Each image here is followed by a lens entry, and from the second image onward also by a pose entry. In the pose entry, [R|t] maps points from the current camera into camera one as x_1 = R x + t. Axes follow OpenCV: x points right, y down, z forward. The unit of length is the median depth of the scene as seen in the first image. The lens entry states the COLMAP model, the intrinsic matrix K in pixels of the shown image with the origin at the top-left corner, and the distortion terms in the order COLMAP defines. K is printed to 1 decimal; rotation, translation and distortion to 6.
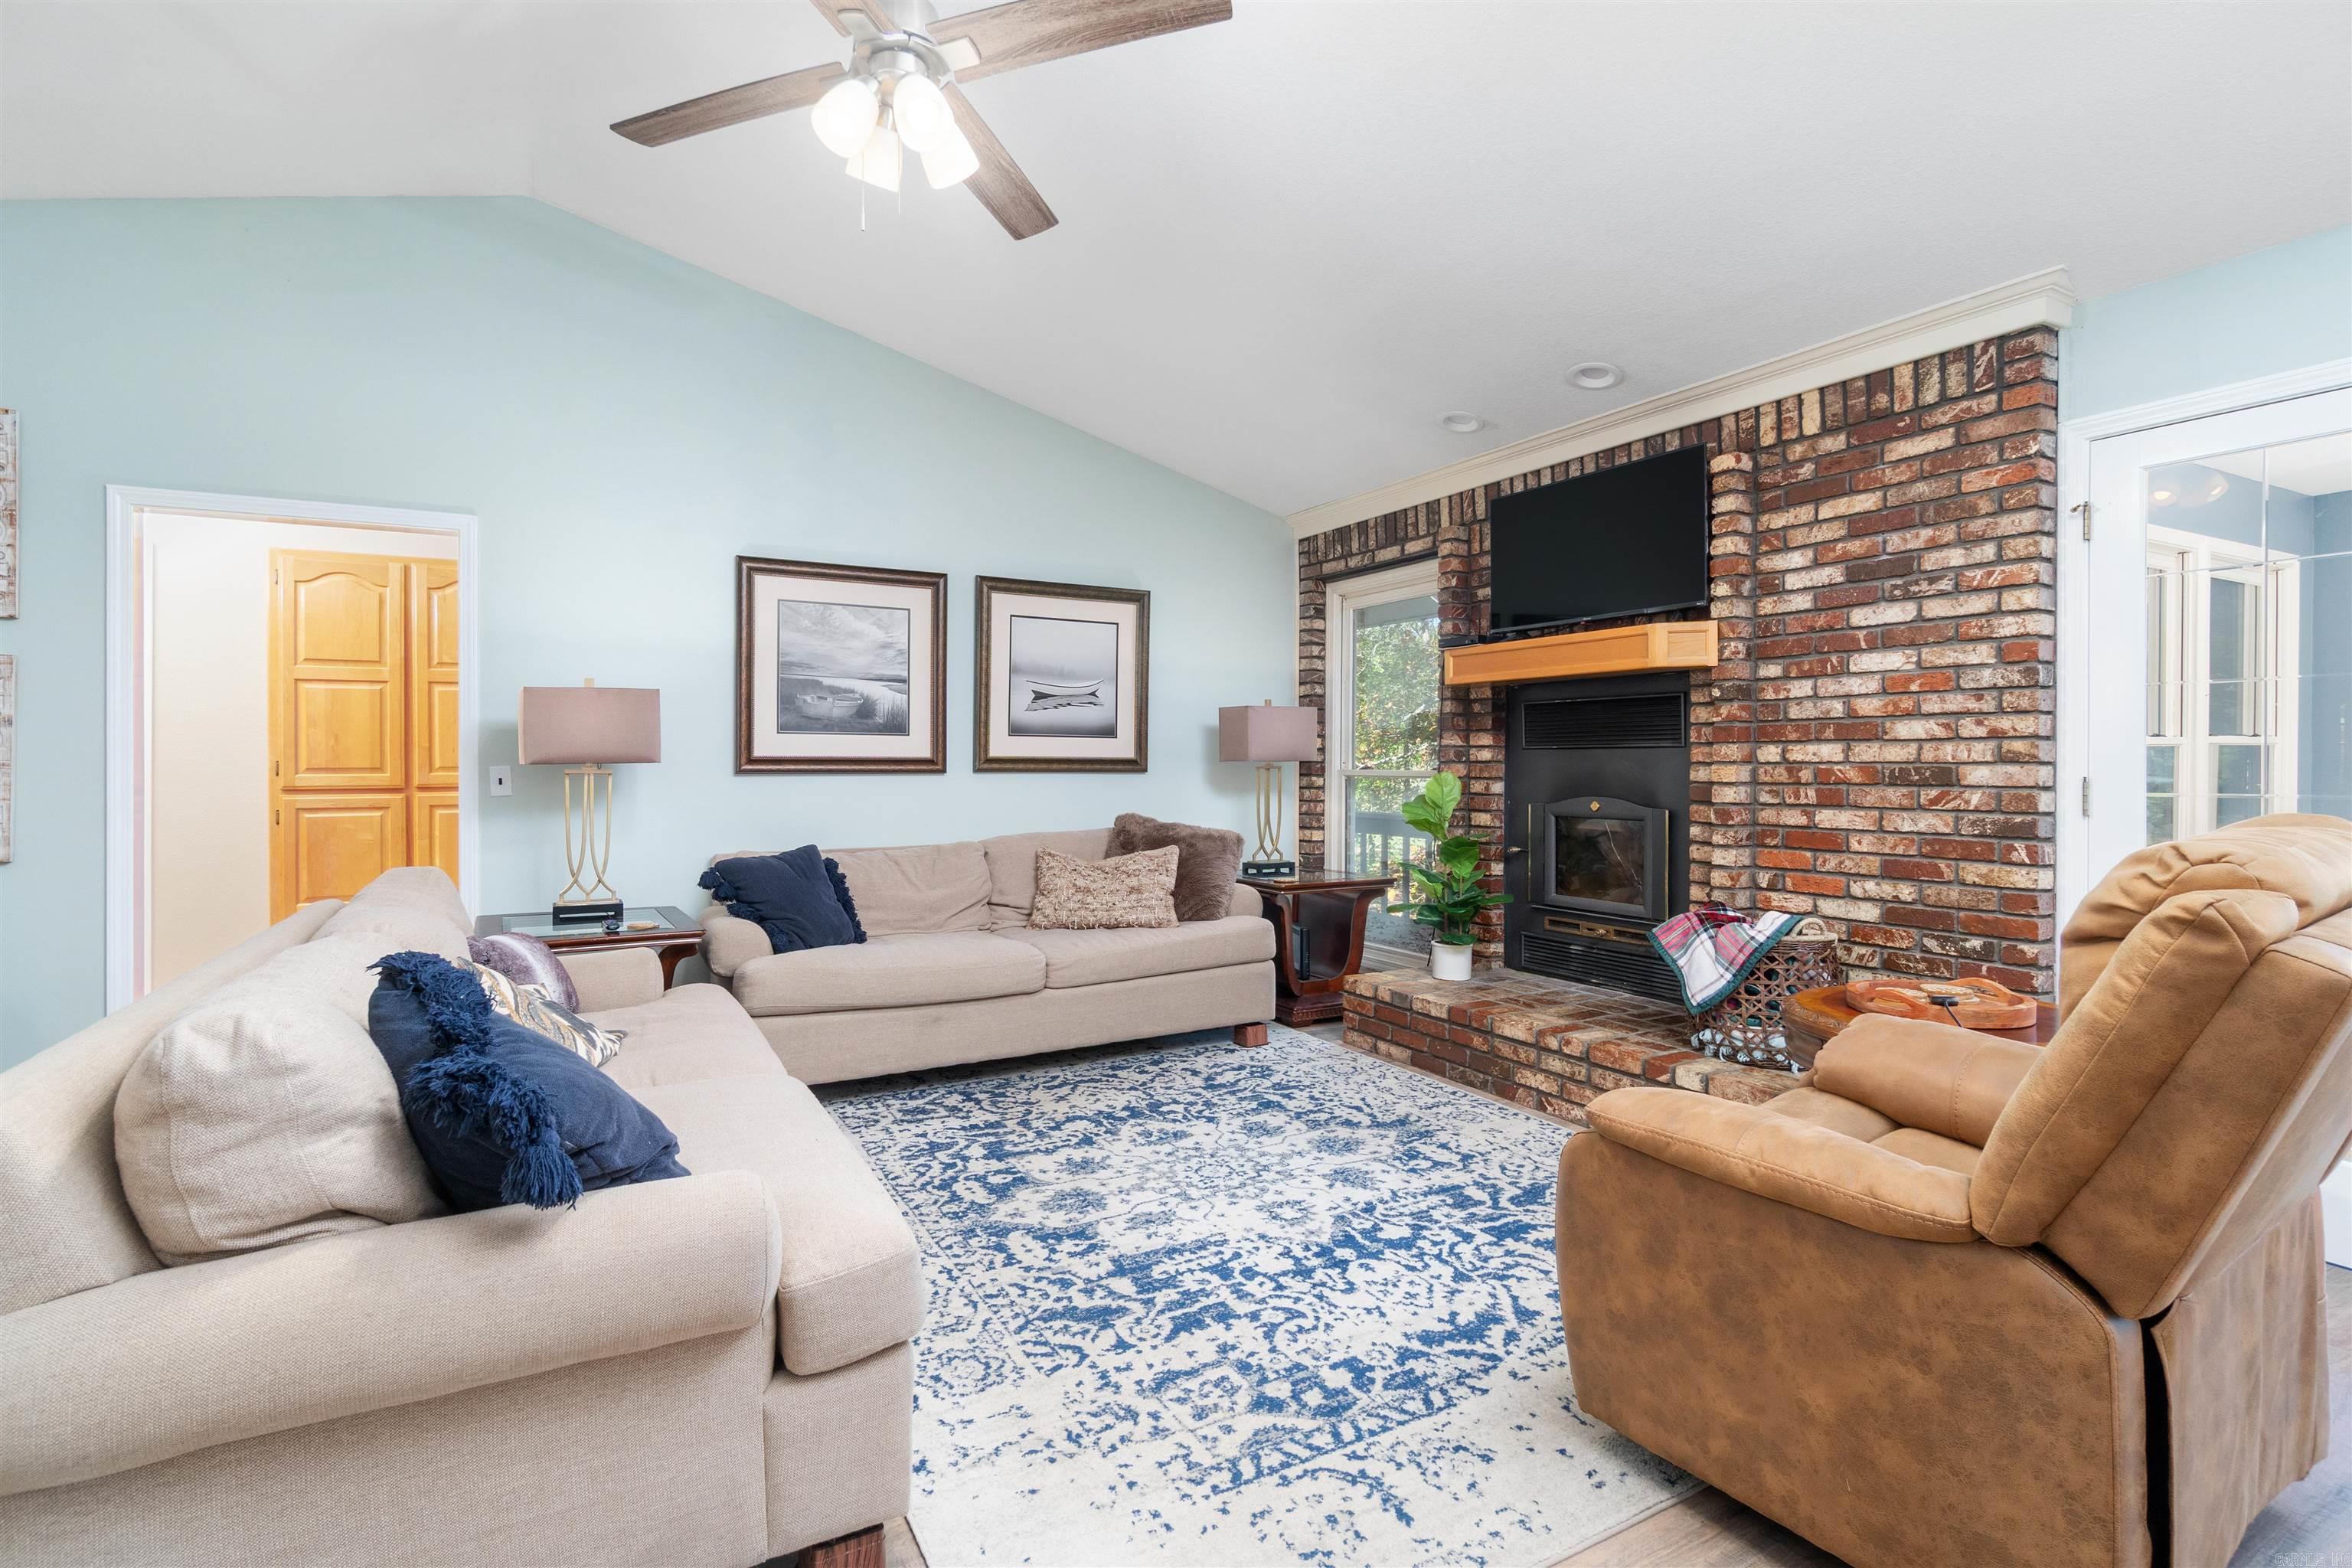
lens RADIAL K [[1096.3, 0, 1155.7], [0, 1096.3, 771.8], [0, 0, 1]] dist [-0.000506, 0.000889]
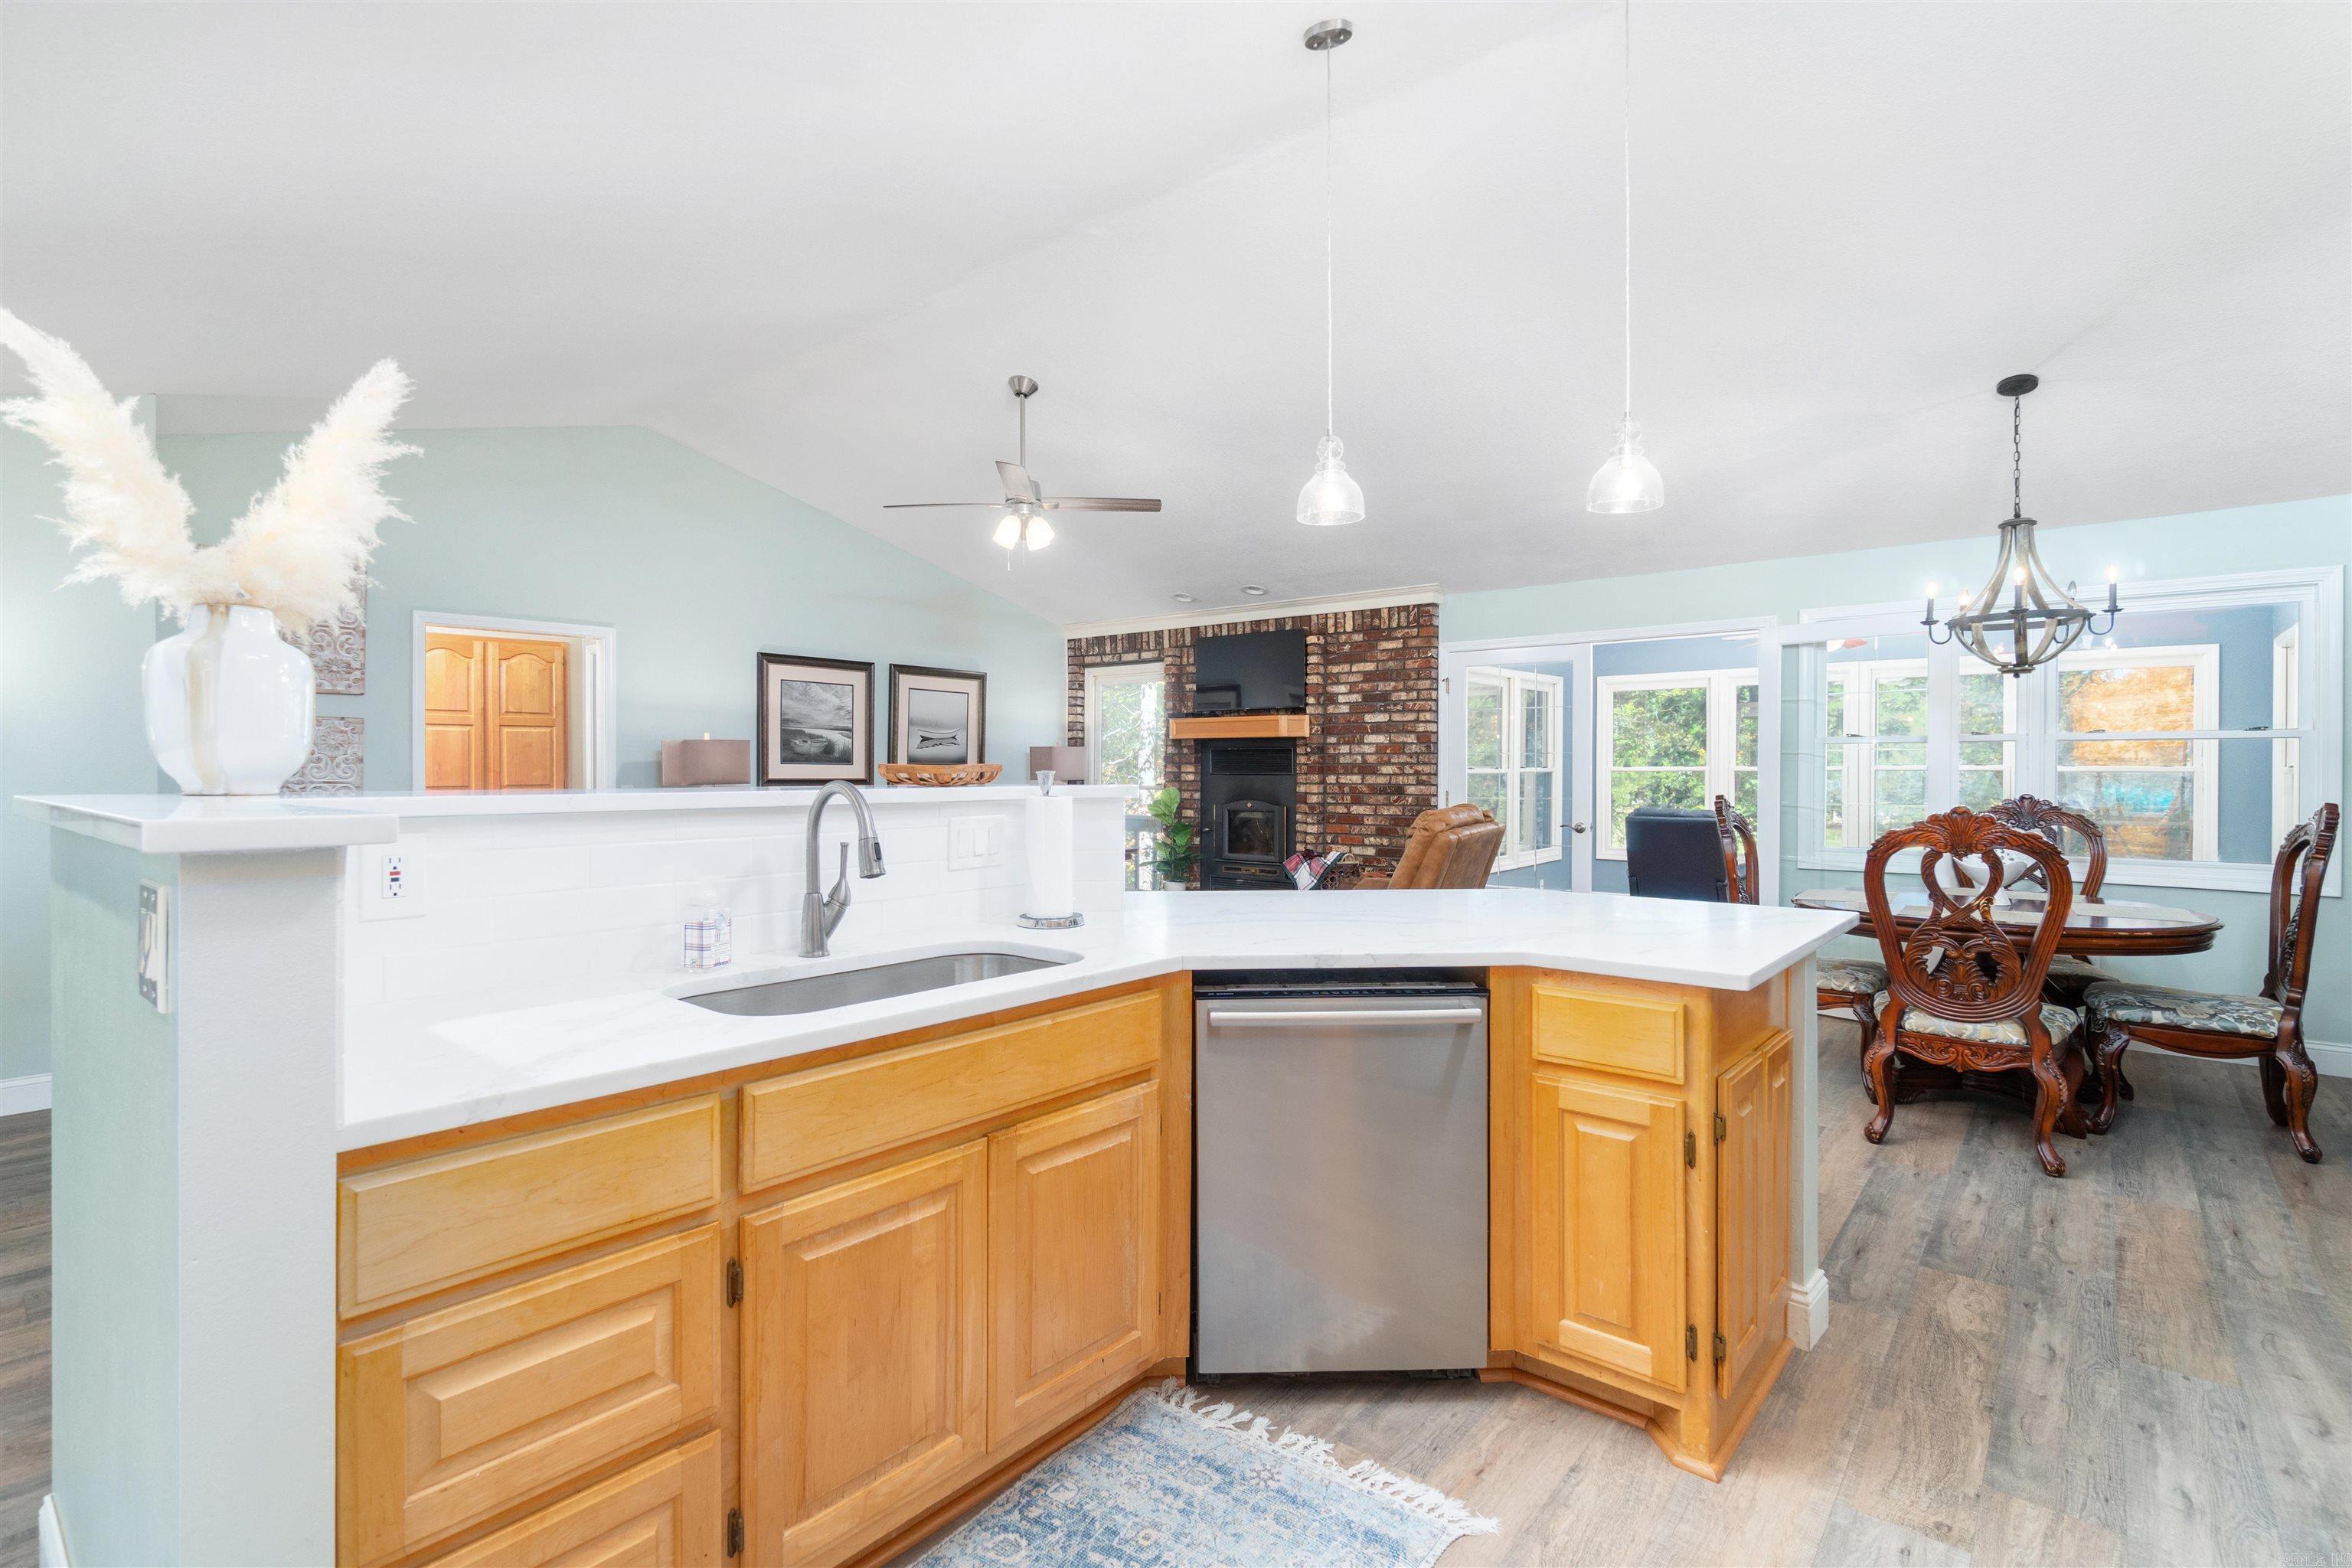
lens RADIAL K [[1096.3, 0, 1142.5], [0, 1096.3, 779.0], [0, 0, 1]] dist [-0.000506, 0.000889]
pose [[0.938472, 0.000117, 0.345354, -0.510173], [-0.000919, 0.999997, 0.002158, -0.021414], [-0.345353, -0.002342, 0.938470, -0.855031]]
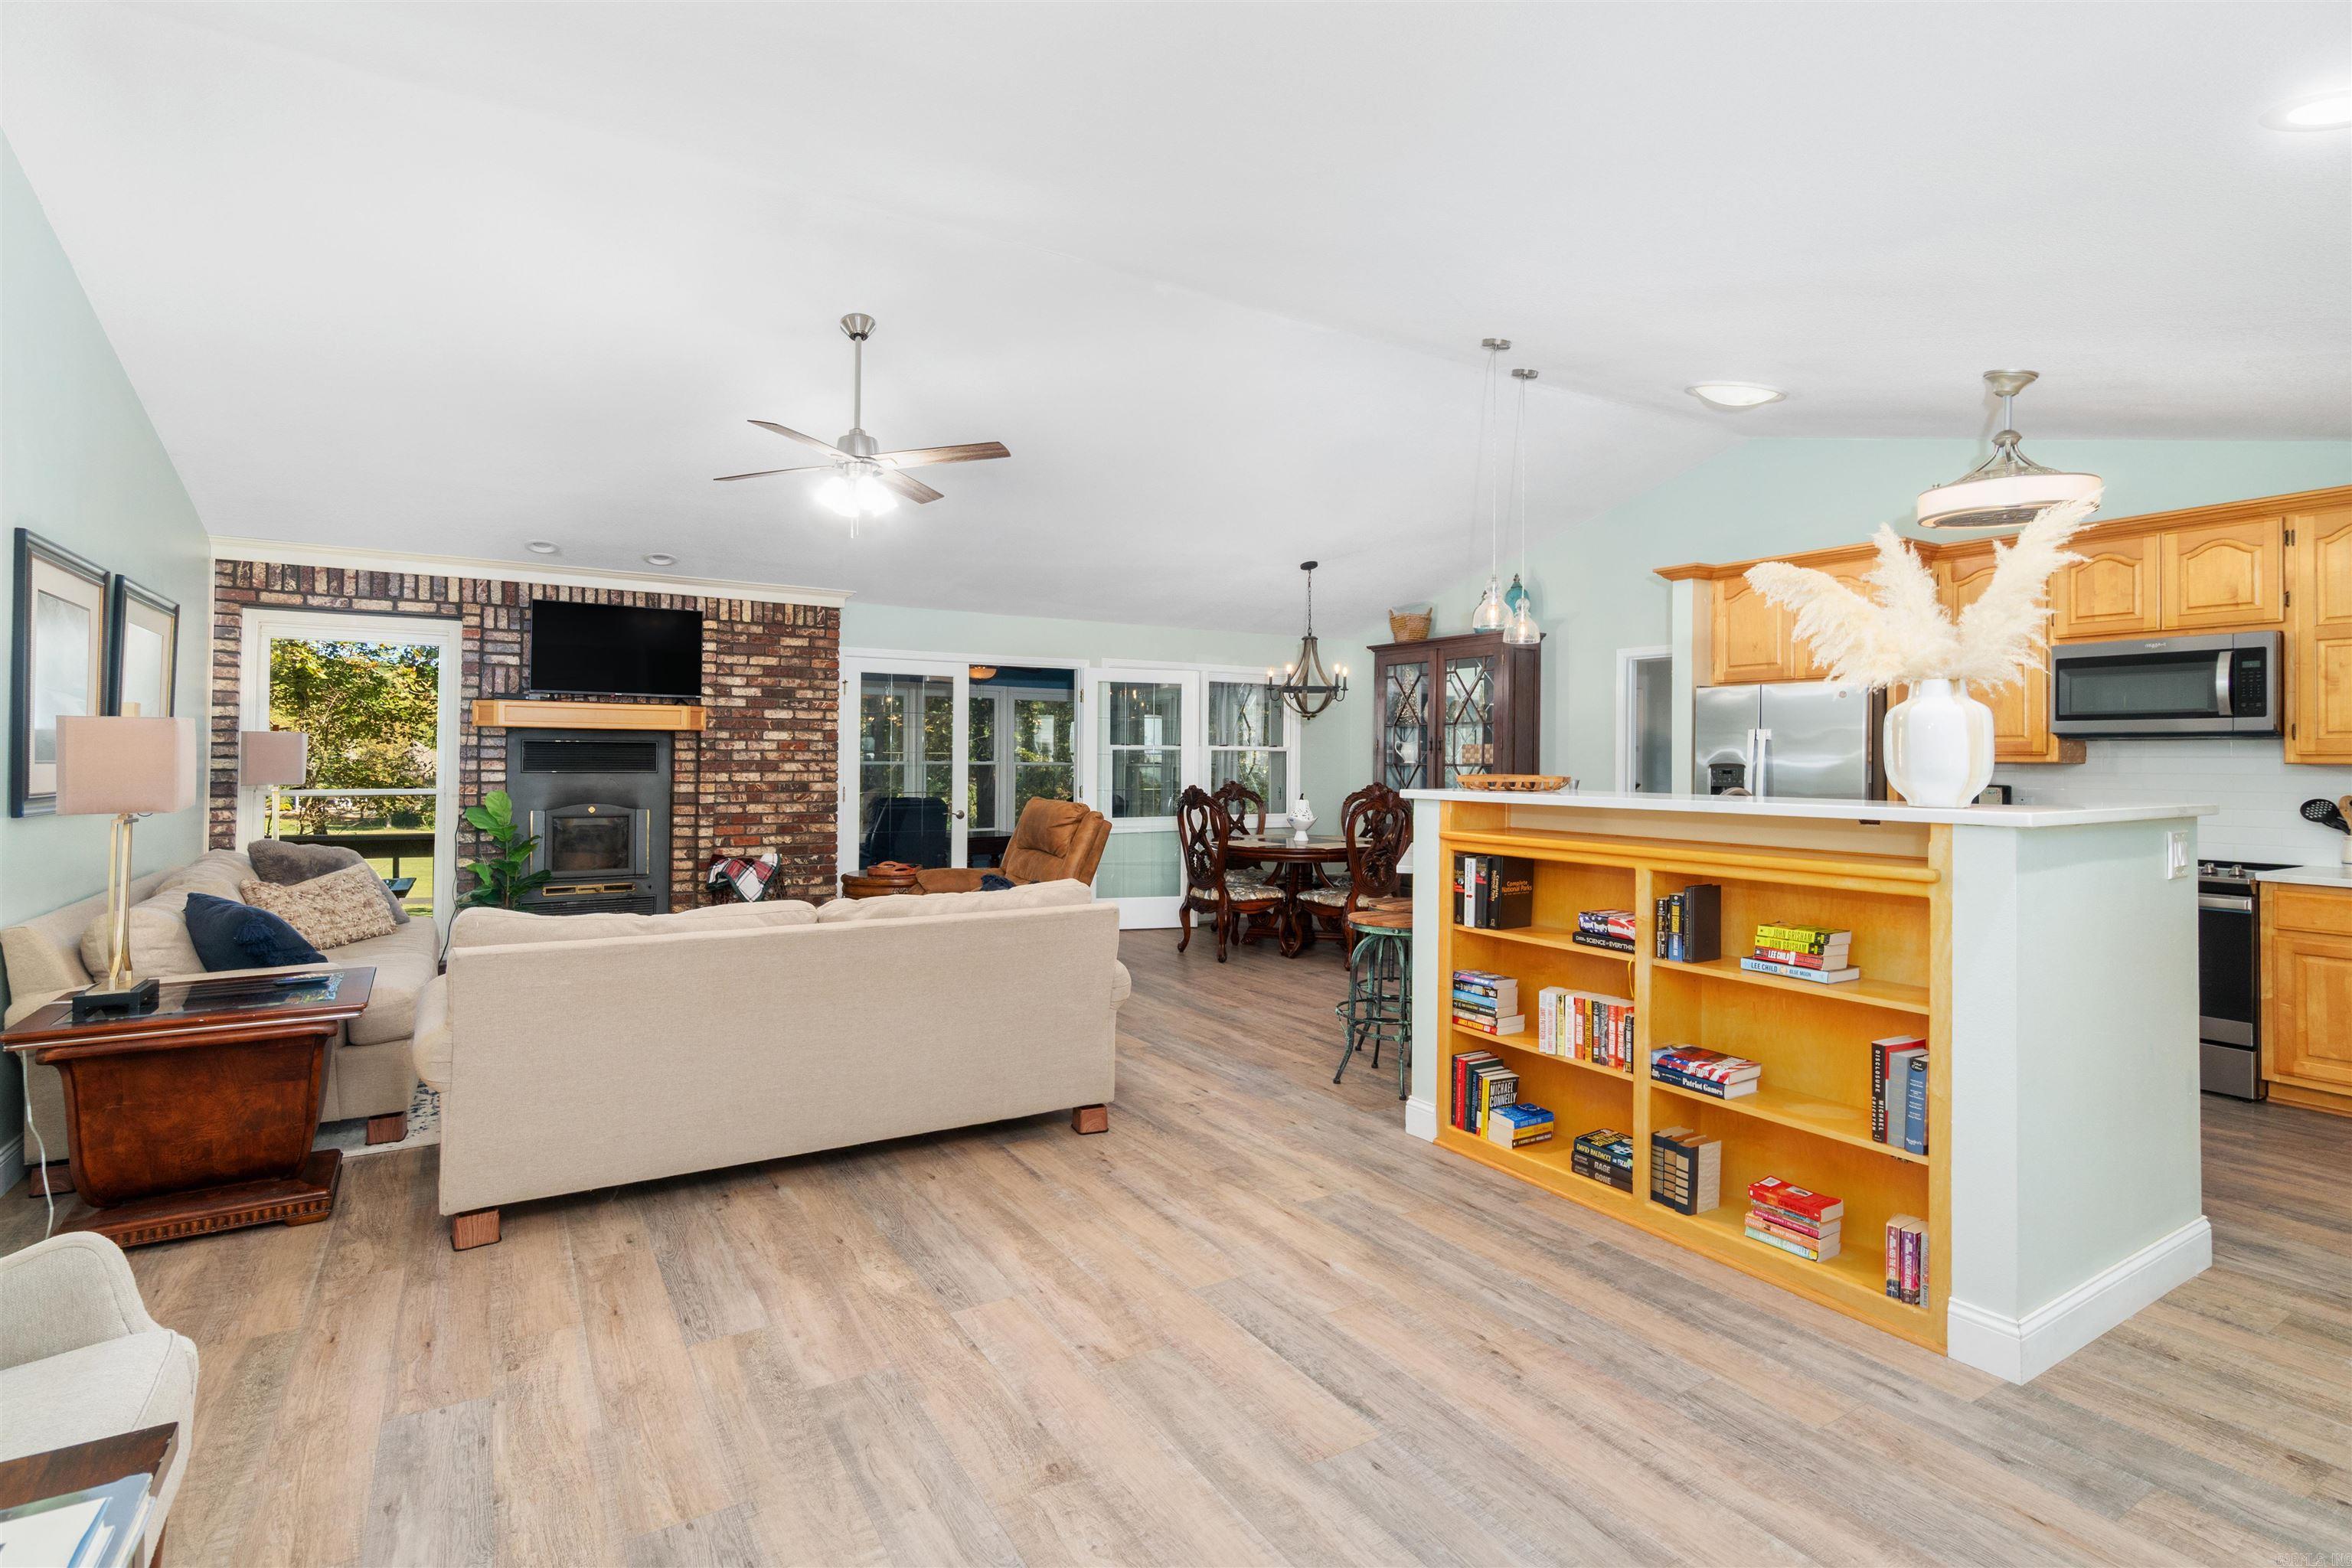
lens RADIAL K [[1096.3, 0, 1151.0], [0, 1096.3, 737.9], [0, 0, 1]] dist [-0.000506, 0.000889]
pose [[-0.038540, 0.022378, 0.999006, -1.427374], [0.002722, 0.999748, -0.022290, -0.041260], [-0.999253, 0.001860, -0.038591, 0.311367]]
